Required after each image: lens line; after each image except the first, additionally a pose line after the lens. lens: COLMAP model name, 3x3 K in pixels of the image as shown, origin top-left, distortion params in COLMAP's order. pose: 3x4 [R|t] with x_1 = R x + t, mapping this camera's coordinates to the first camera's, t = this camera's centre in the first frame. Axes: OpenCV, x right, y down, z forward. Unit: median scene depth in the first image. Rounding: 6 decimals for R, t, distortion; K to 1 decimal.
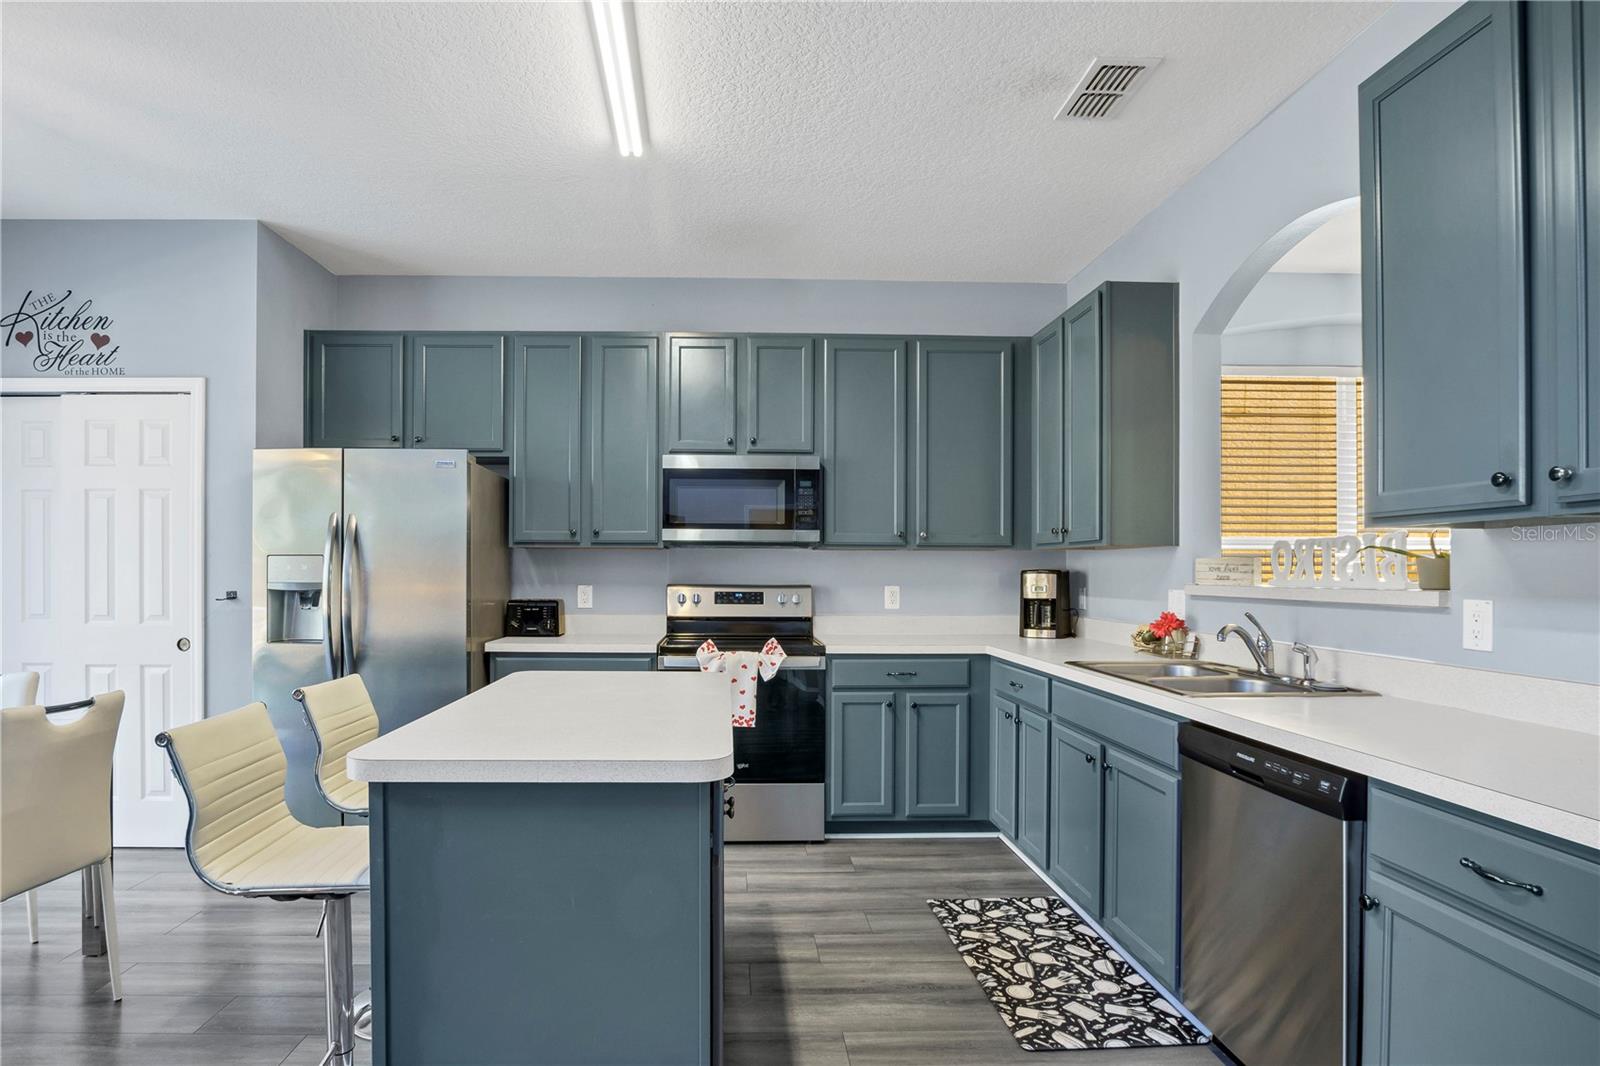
lens RADIAL K [[833.0, 0, 748.5], [0, 833.0, 571.6], [0, 0, 1]] dist [-0.044024, 0.013911]
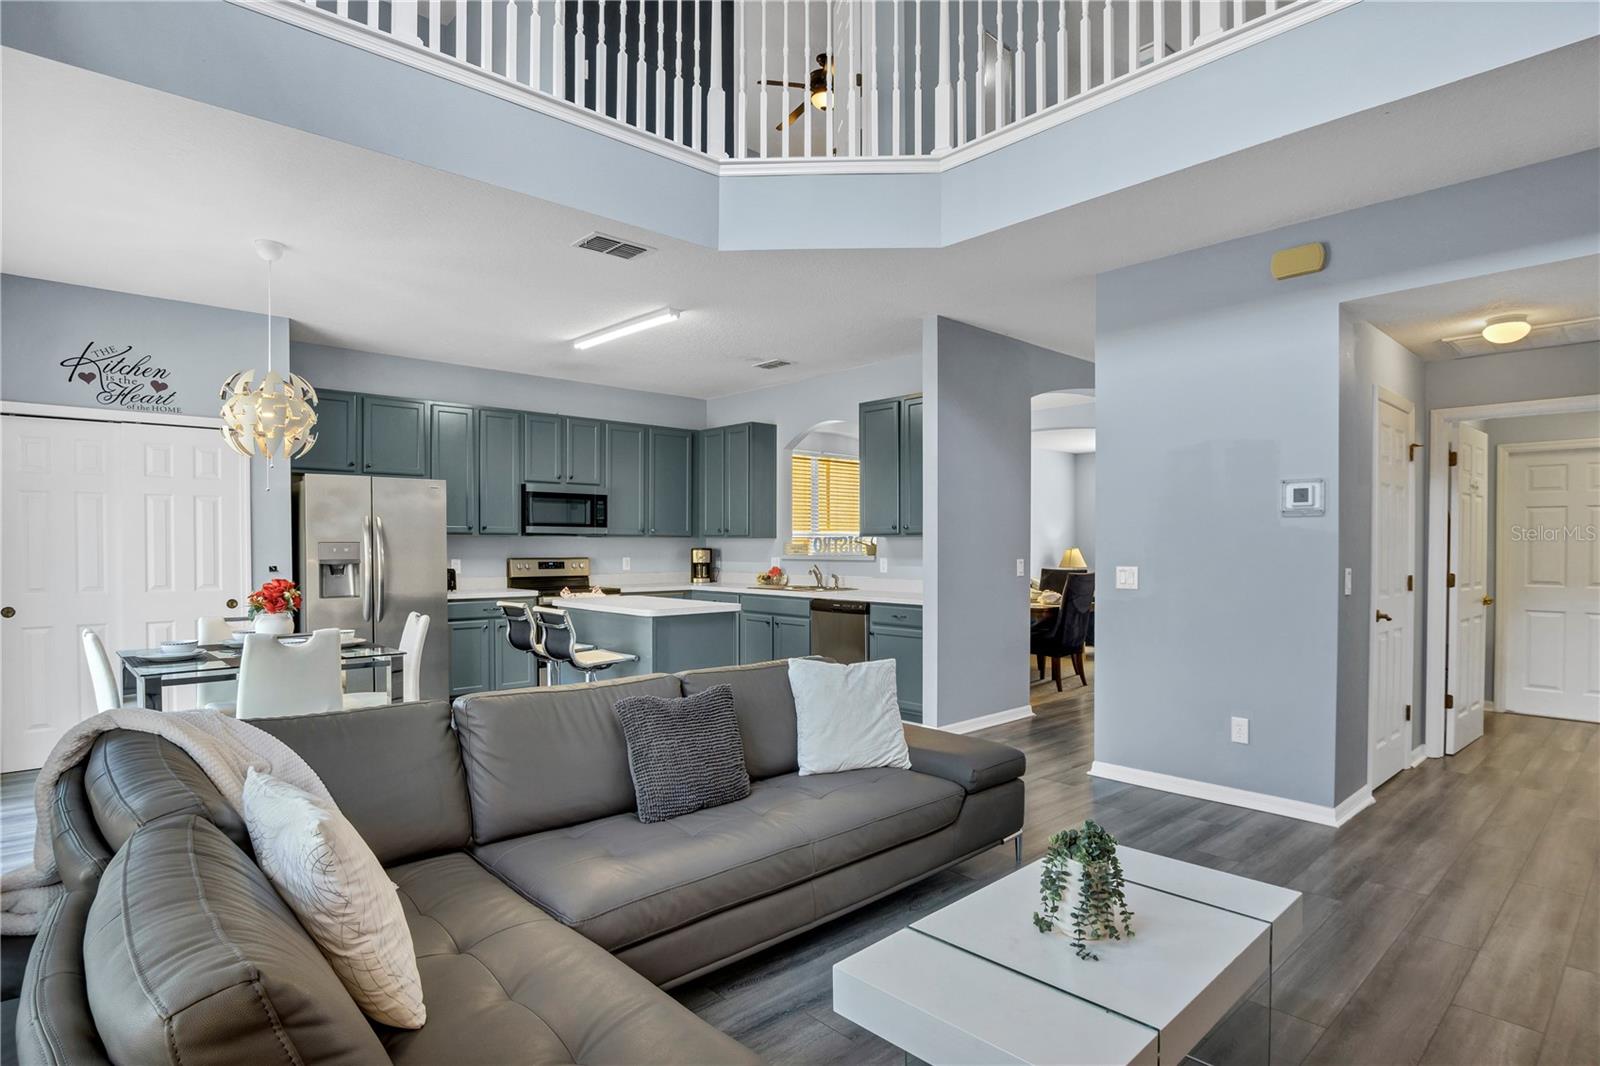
lens RADIAL K [[847.3, 0, 807.5], [0, 847.3, 561.0], [0, 0, 1]] dist [-0.018425, 0.000370]
pose [[0.754147, -0.015895, 0.656514, -0.871290], [0.002177, 0.999762, 0.021705, -0.016181], [-0.656703, -0.014940, 0.754002, -0.764498]]
